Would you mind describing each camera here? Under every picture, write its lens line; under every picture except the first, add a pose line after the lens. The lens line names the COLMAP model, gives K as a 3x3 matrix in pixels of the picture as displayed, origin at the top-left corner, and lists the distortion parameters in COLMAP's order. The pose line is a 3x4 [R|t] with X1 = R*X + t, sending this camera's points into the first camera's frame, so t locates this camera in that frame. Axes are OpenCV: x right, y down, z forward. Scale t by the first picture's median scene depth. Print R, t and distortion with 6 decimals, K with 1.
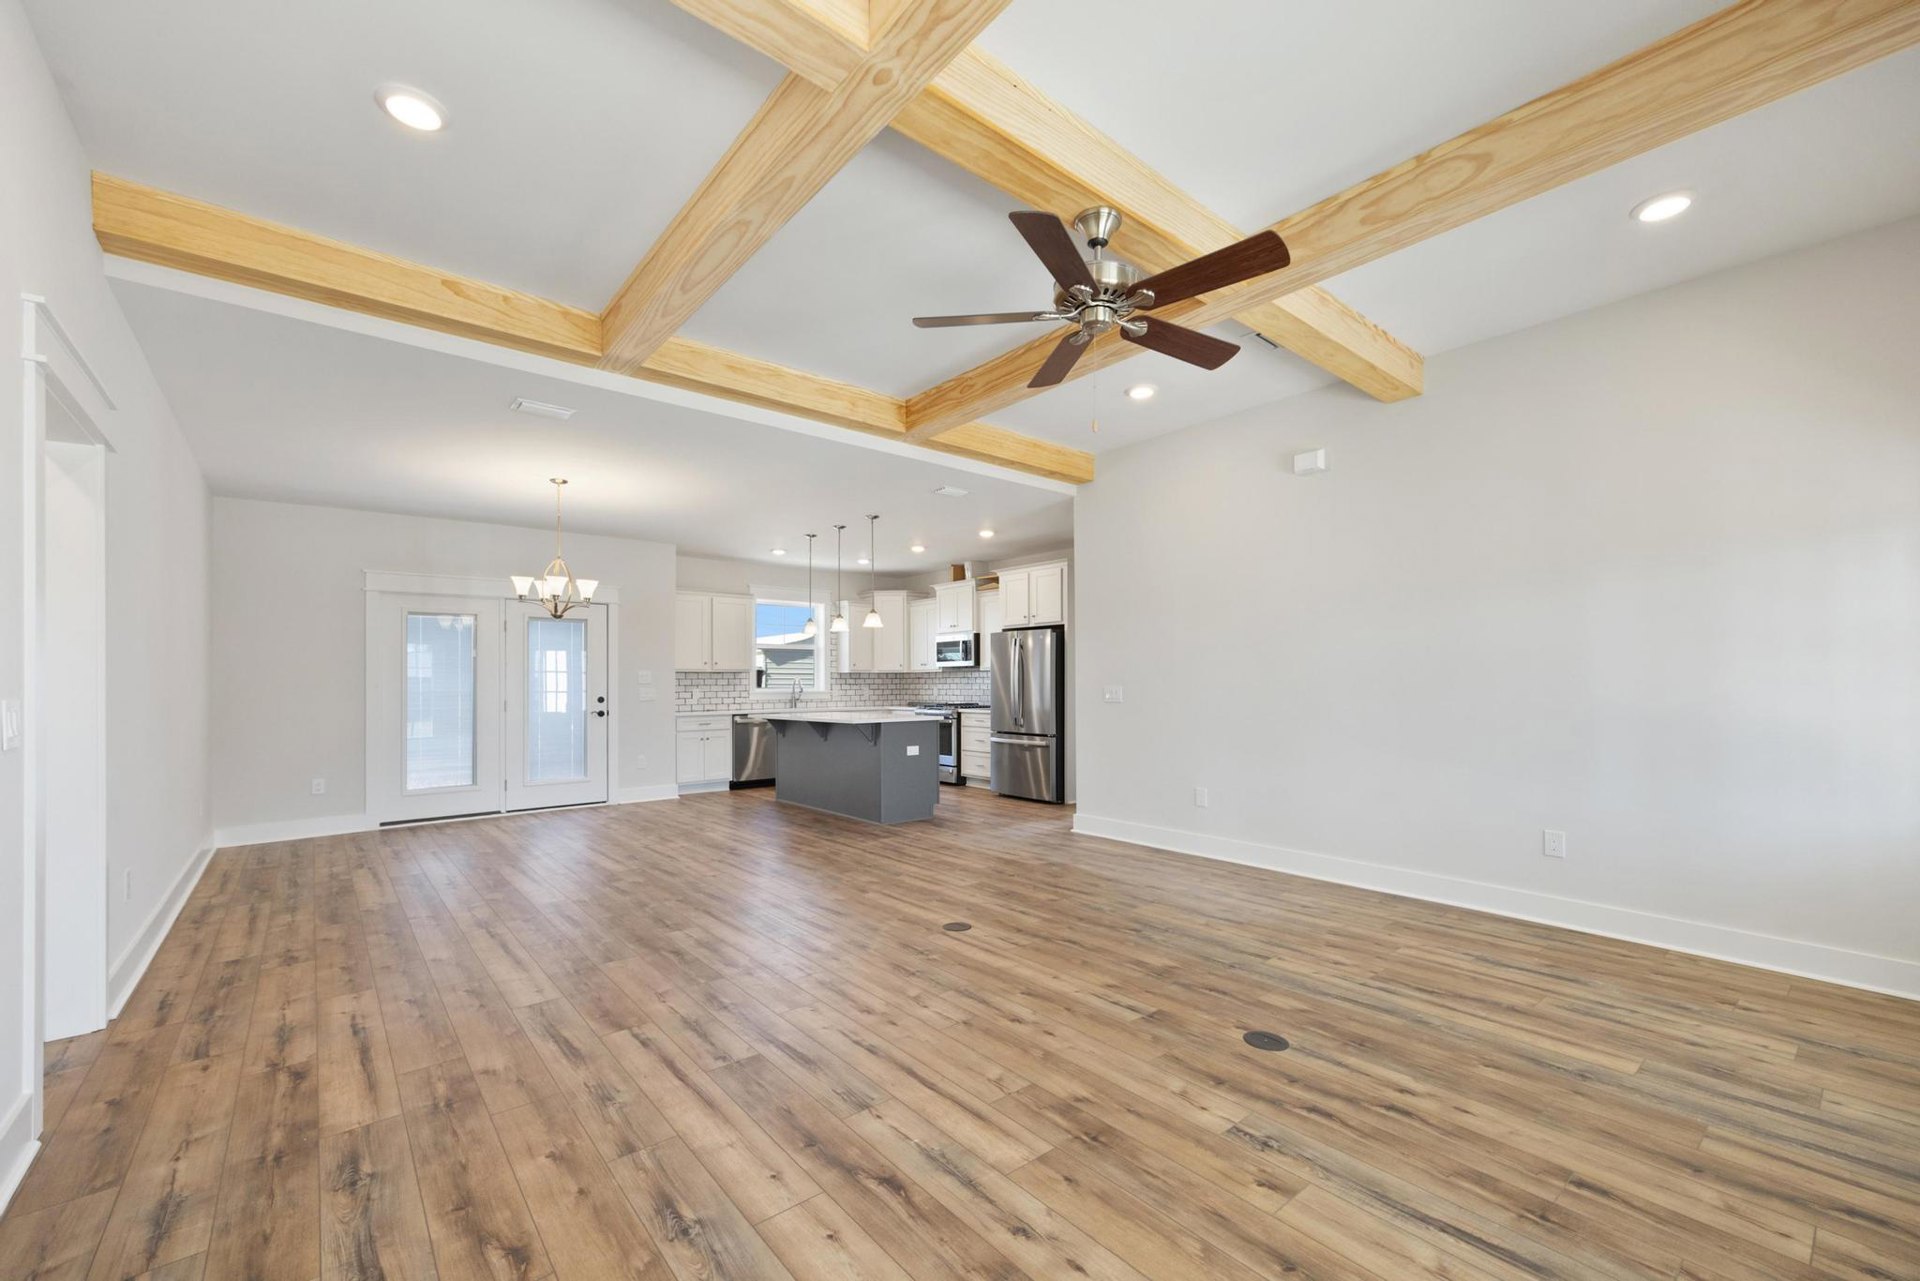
lens RADIAL K [[790.8, 0, 942.4], [0, 790.8, 666.0], [0, 0, 1]] dist [0.021793, 0.000174]
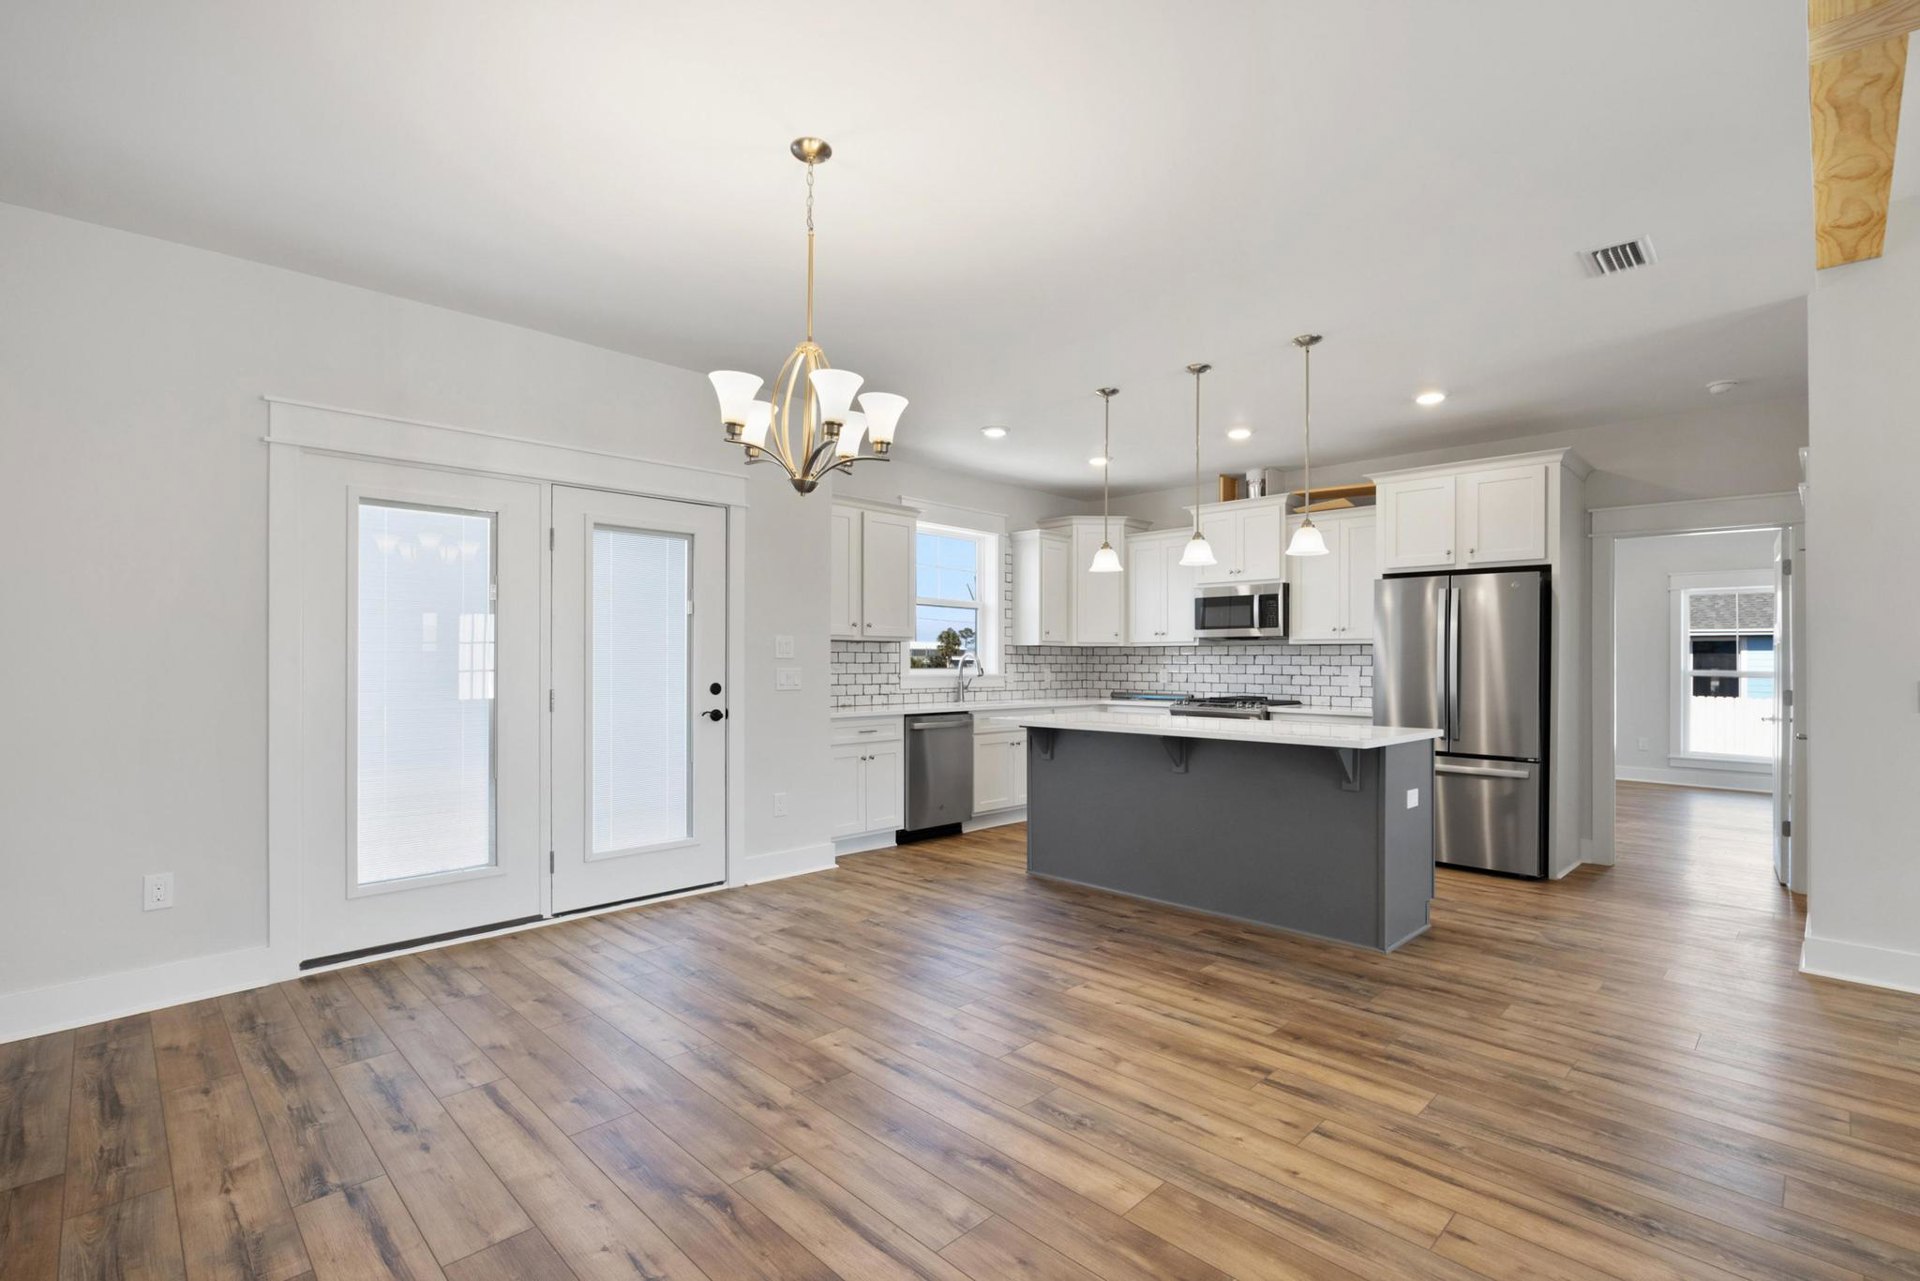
lens RADIAL K [[884.4, 0, 947.3], [0, 884.4, 652.6], [0, 0, 1]] dist [-0.001023, 0.000809]
pose [[0.994474, 0.014360, 0.103994, -0.378070], [-0.015715, 0.999802, 0.012217, 0.010080], [-0.103798, -0.013784, 0.994503, 0.449428]]
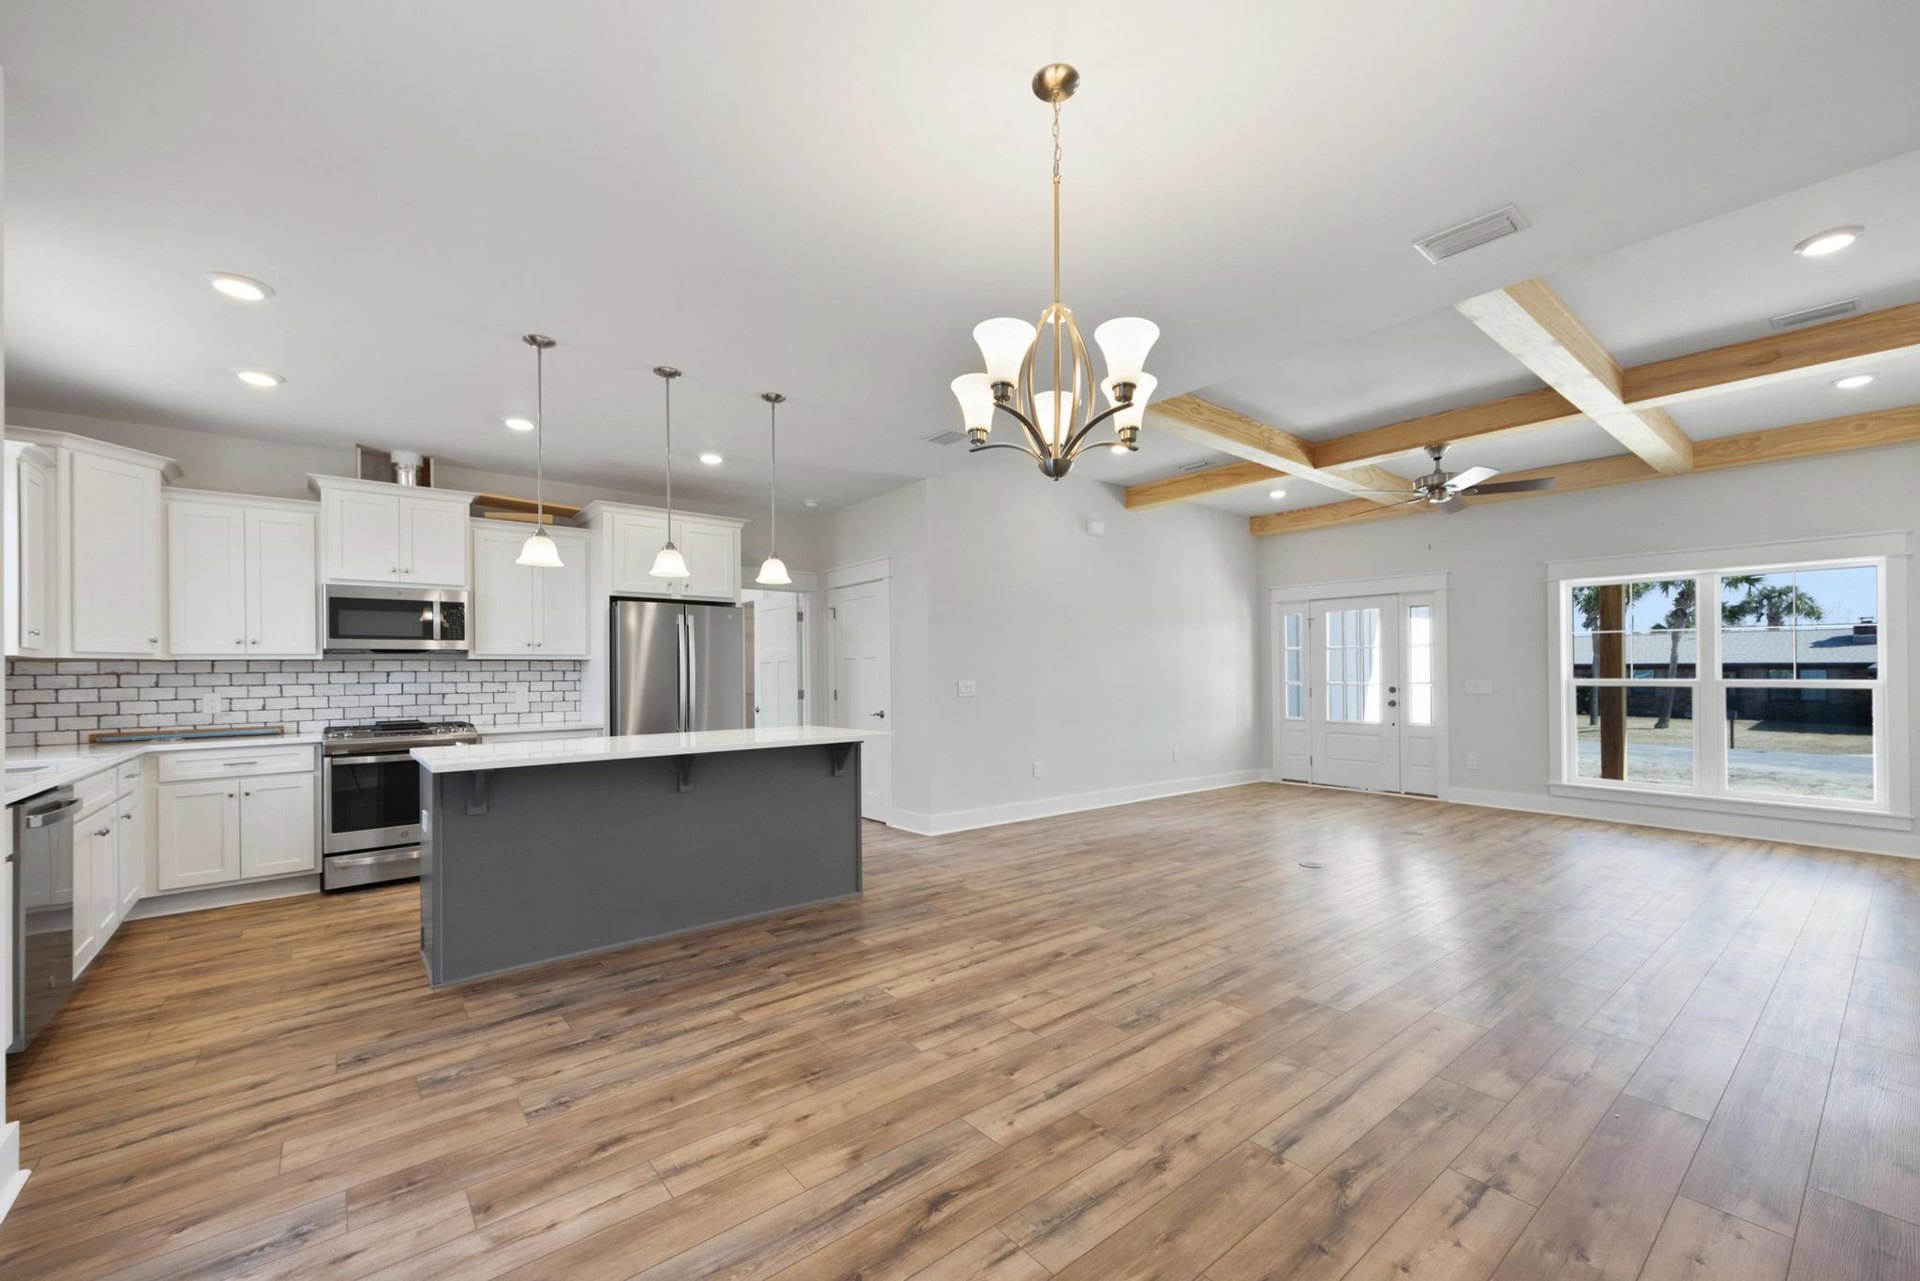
lens RADIAL K [[790.8, 0, 972.6], [0, 790.8, 663.2], [0, 0, 1]] dist [0.021793, 0.000174]
pose [[-0.021150, 0.023658, 0.999496, -0.684662], [-0.010770, 0.999657, -0.023890, 0.023375], [-0.999718, -0.011270, -0.020888, 0.860449]]
